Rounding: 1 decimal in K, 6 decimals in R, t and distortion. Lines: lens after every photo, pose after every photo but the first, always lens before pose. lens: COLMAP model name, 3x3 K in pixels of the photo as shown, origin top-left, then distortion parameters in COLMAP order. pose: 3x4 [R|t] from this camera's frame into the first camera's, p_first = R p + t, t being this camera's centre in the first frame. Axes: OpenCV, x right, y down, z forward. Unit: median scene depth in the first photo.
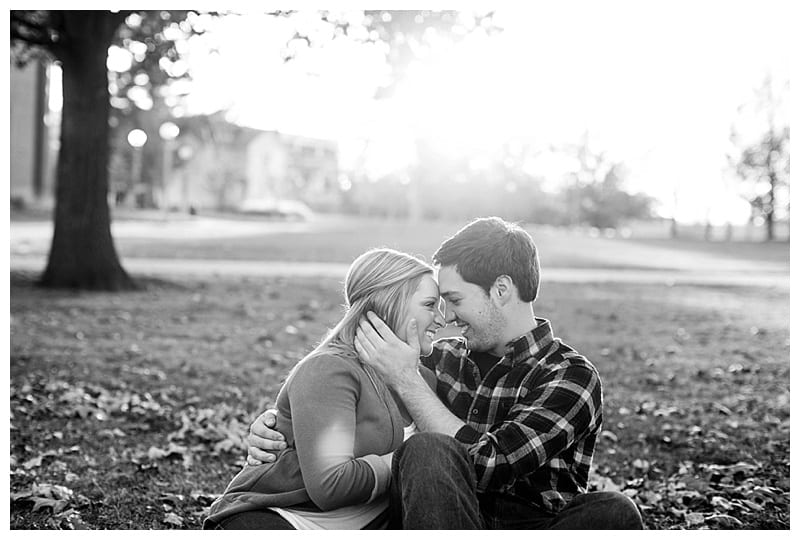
lens RADIAL K [[1123.4, 0, 400.0], [0, 1123.4, 270.0], [0, 0, 1]] dist [-0.199711, 0.477577]
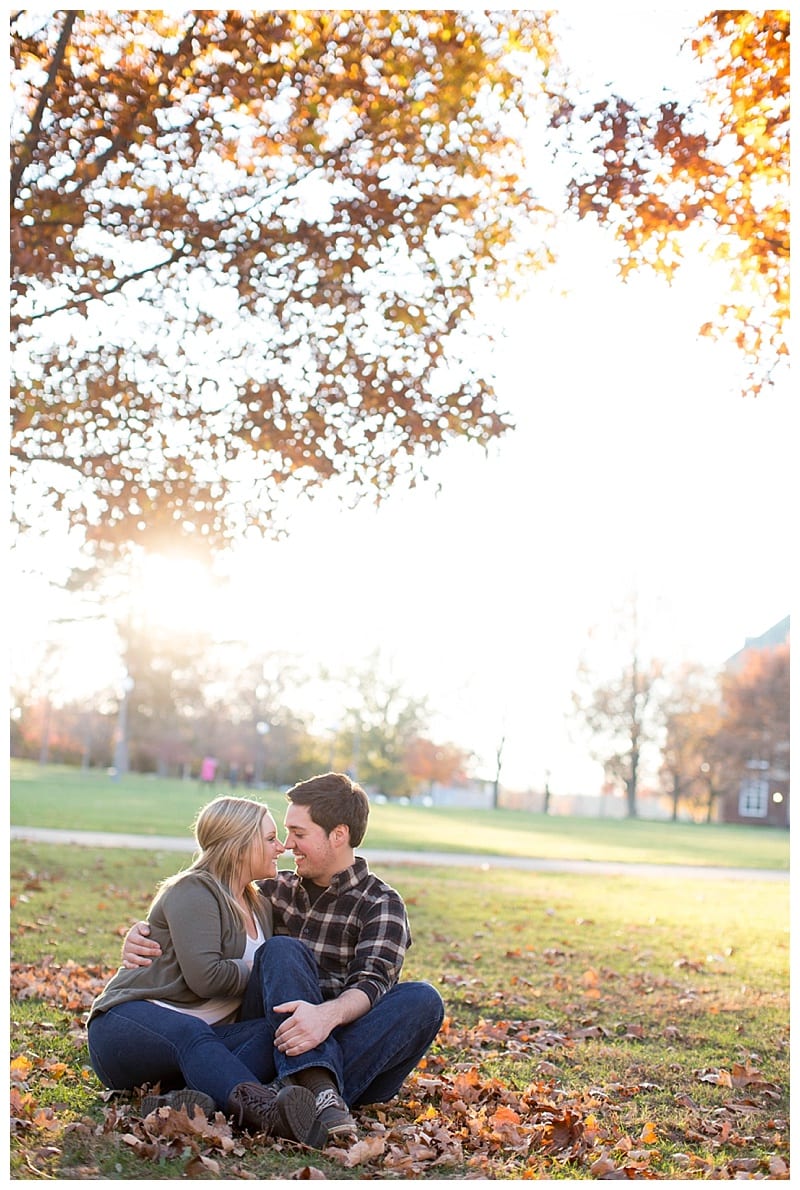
lens RADIAL K [[1671.0, 0, 400.0], [0, 1671.0, 595.0], [0, 0, 1]] dist [-0.199711, 0.477577]
pose [[0.982467, 0.059587, 0.176660, -0.075999], [-0.032034, 0.987411, -0.154899, 0.016964], [-0.183666, 0.146524, 0.972007, -0.355079]]
